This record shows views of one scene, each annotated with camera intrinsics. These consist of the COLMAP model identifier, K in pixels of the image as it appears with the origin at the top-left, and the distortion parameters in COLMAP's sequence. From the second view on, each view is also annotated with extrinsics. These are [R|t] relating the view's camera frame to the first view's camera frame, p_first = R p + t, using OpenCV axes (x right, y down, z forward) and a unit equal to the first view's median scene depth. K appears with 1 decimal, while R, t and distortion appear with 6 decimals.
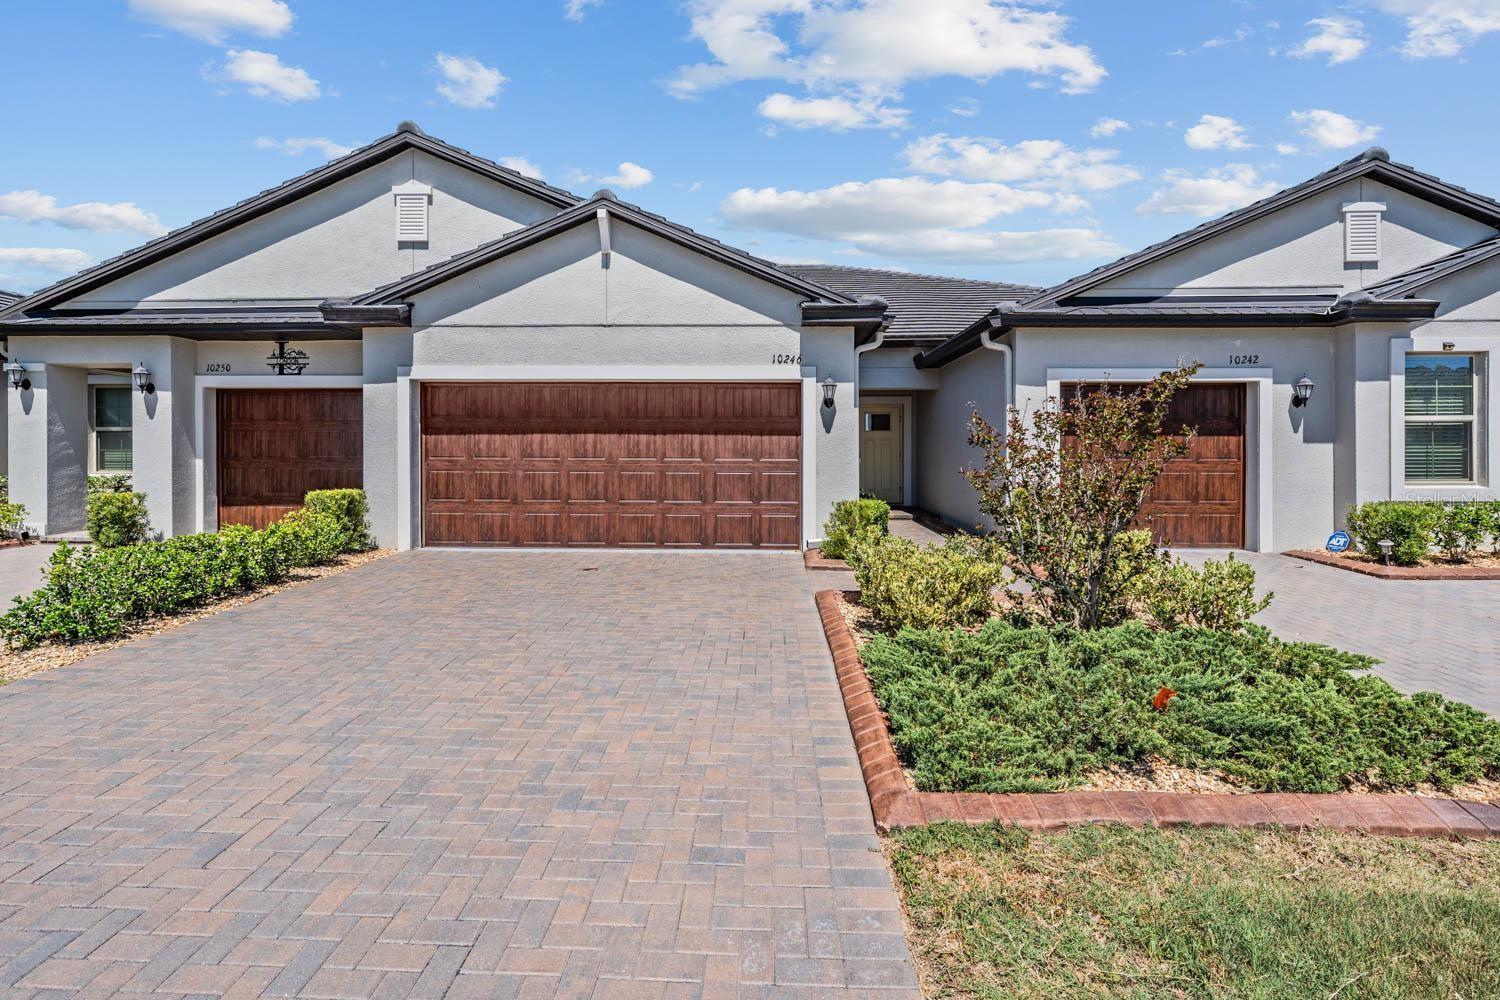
lens RADIAL K [[665.8, 0, 744.9], [0, 665.8, 457.9], [0, 0, 1]] dist [-0.000250, -0.000052]
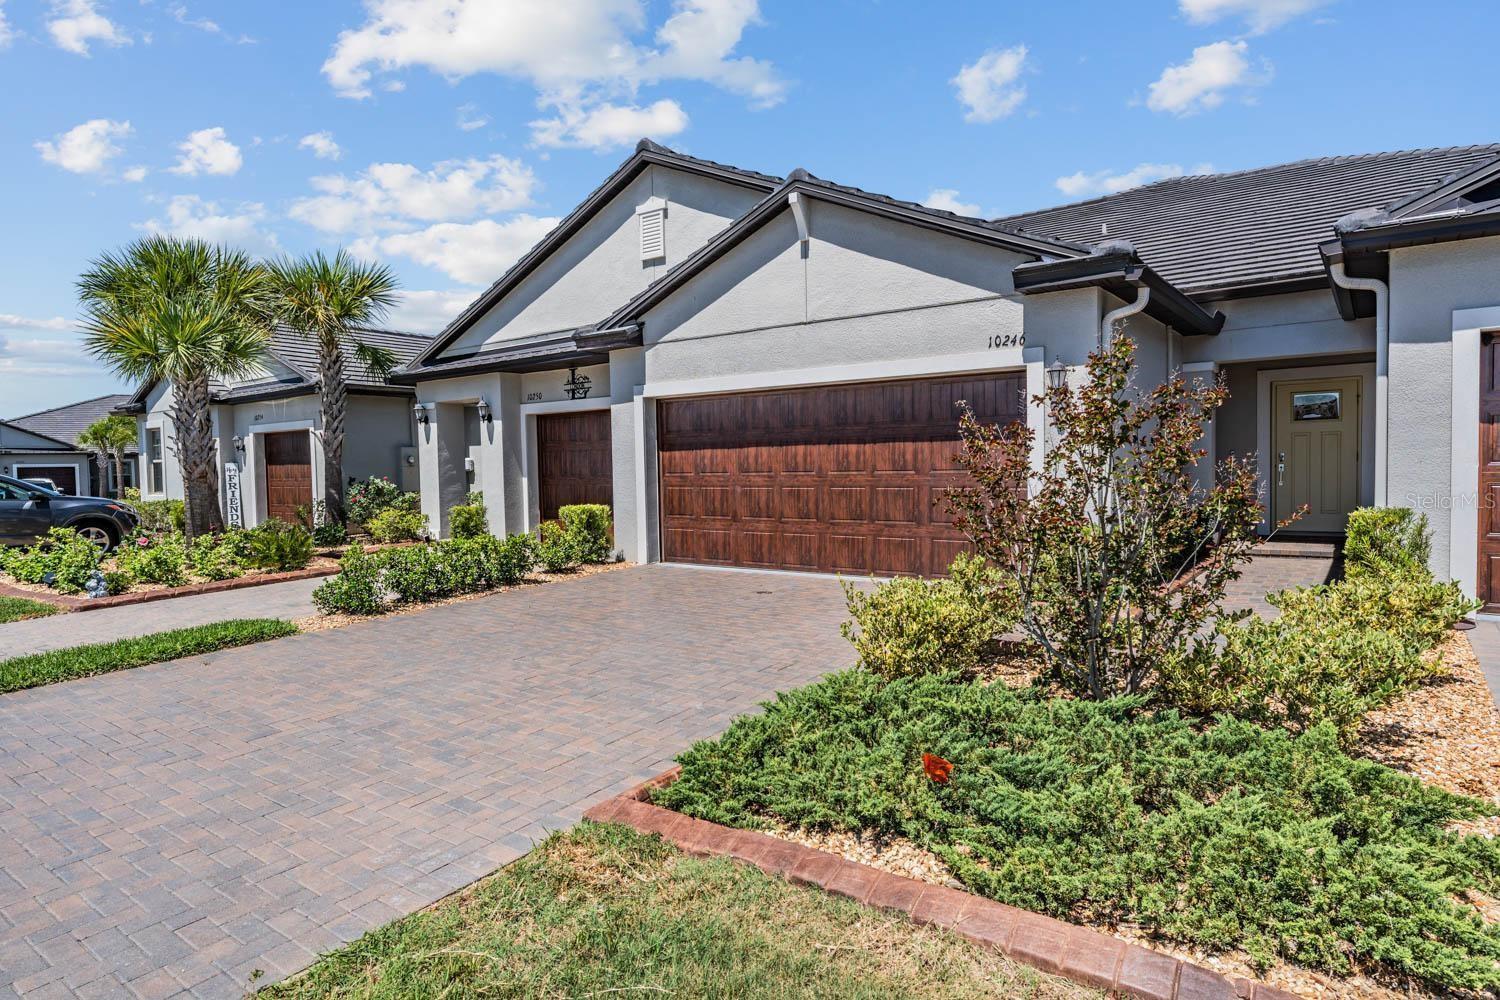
lens RADIAL K [[858.2, 0, 745.5], [0, 858.2, 496.0], [0, 0, 1]] dist [0.003229, -0.000413]
pose [[0.820753, 0.002112, -0.571279, 0.372168], [0.017456, 0.999434, 0.028774, -0.002122], [0.571016, -0.033588, 0.820251, 0.005240]]
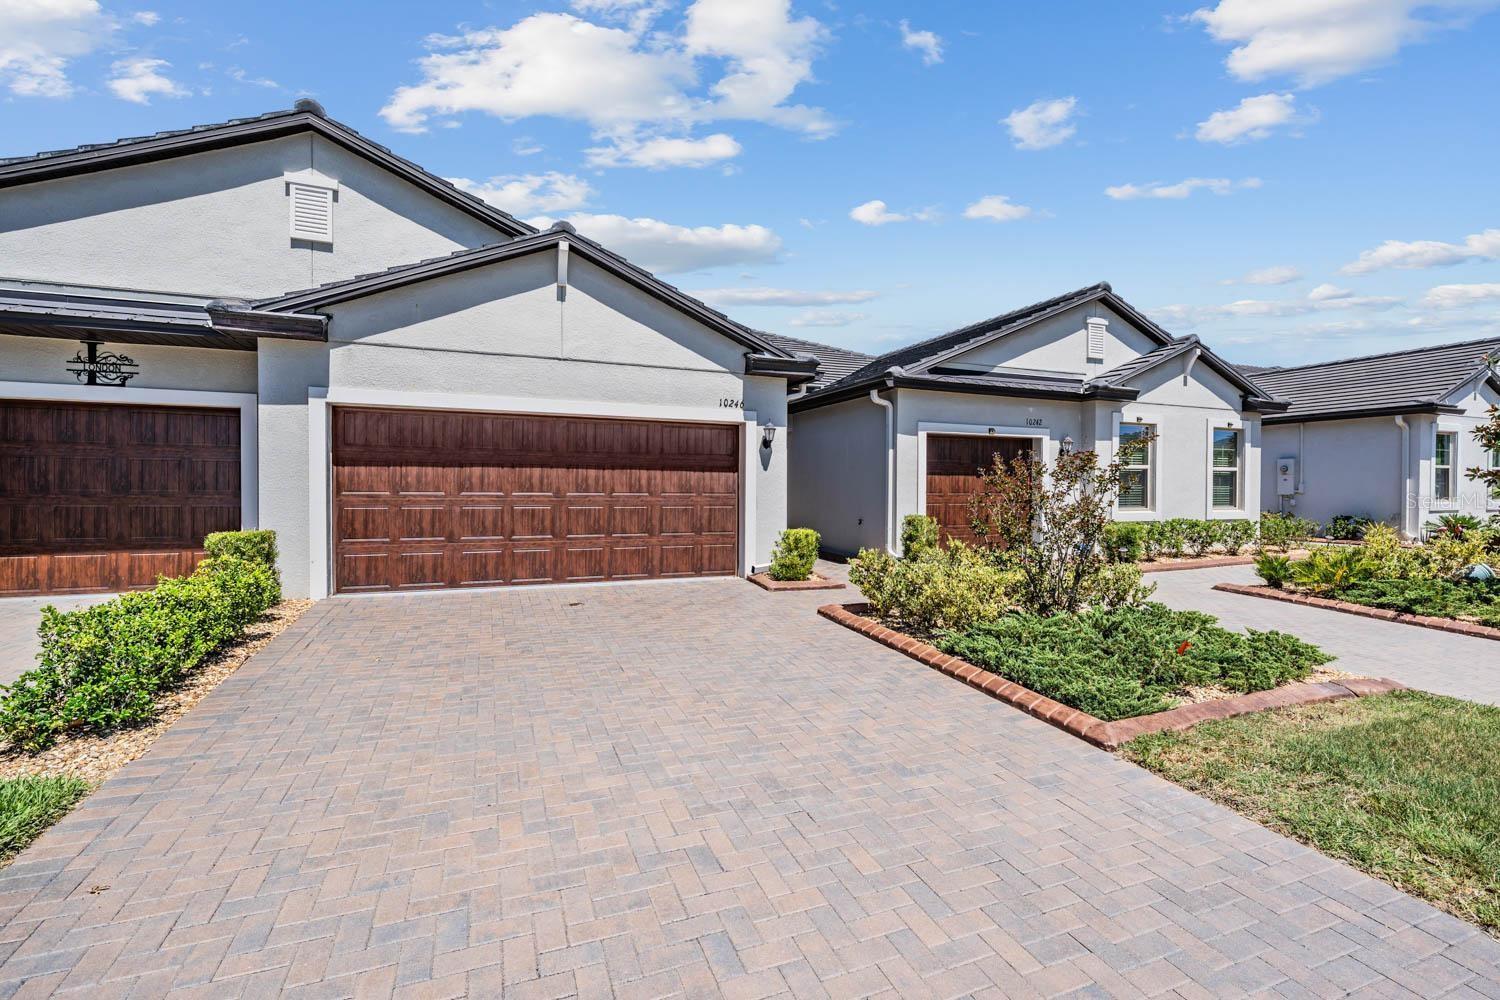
lens RADIAL K [[650.8, 0, 746.2], [0, 650.8, 495.5], [0, 0, 1]] dist [-0.000438, -0.000049]
pose [[0.914779, -0.001670, 0.403952, -0.340042], [-0.001841, 0.999964, 0.008303, -0.004171], [-0.403951, -0.008339, 0.914743, 0.001568]]
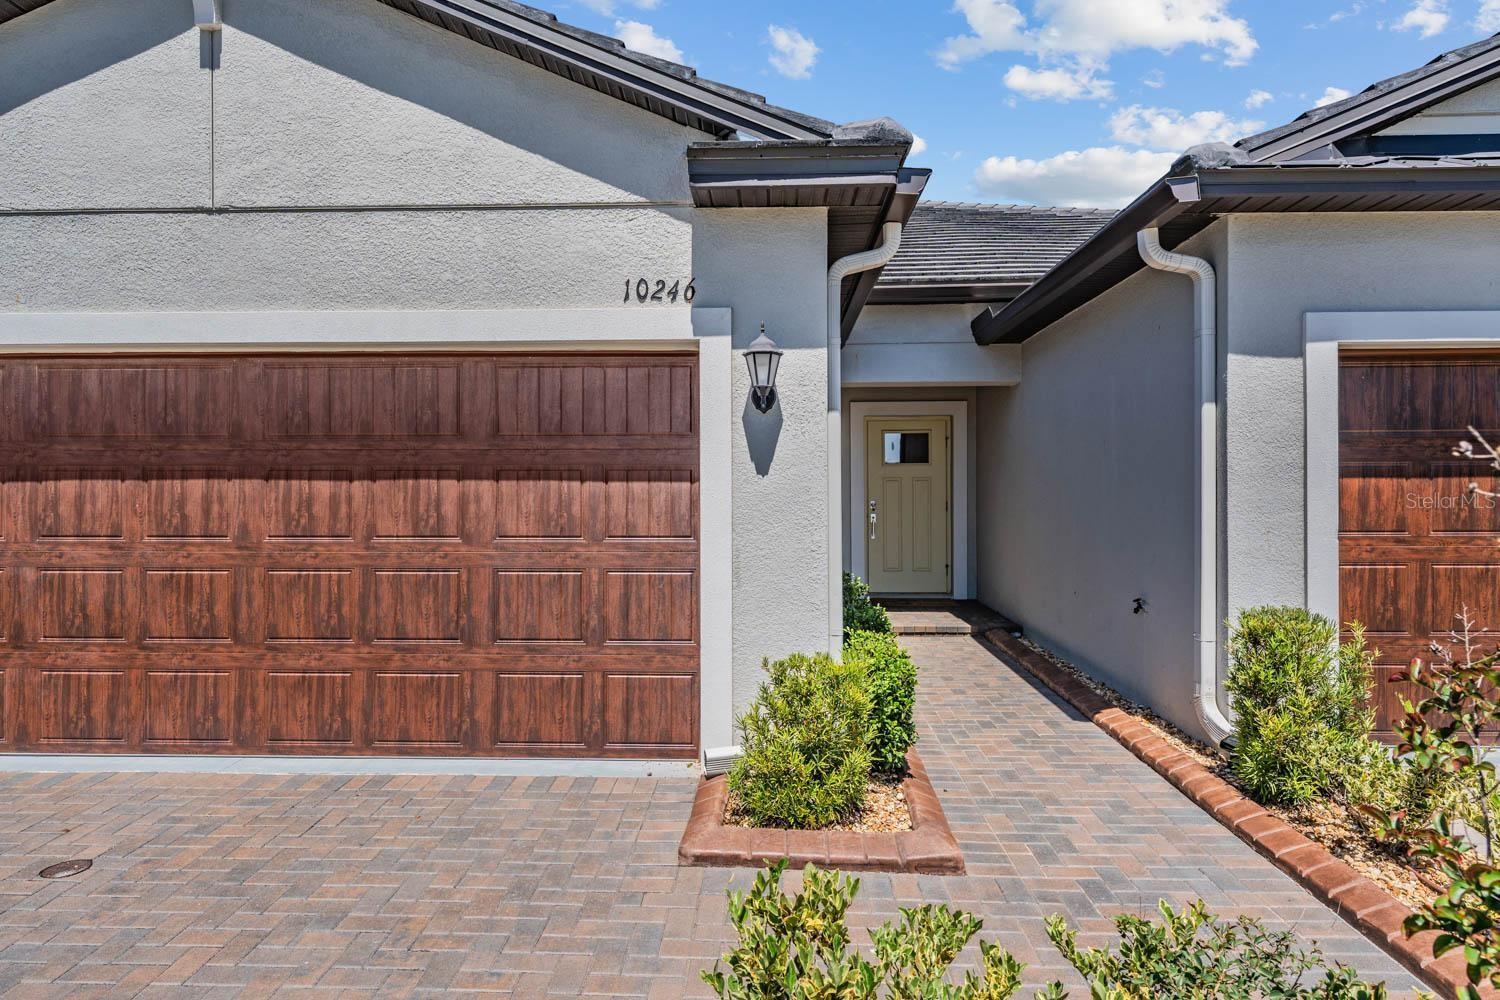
lens RADIAL K [[858.2, 0, 745.5], [0, 858.2, 496.0], [0, 0, 1]] dist [0.003229, -0.000413]
pose [[0.999984, -0.004727, -0.002961, 0.112366], [0.004727, 0.999989, -0.000203, -0.023854], [0.002962, 0.000189, 0.999996, 0.471195]]
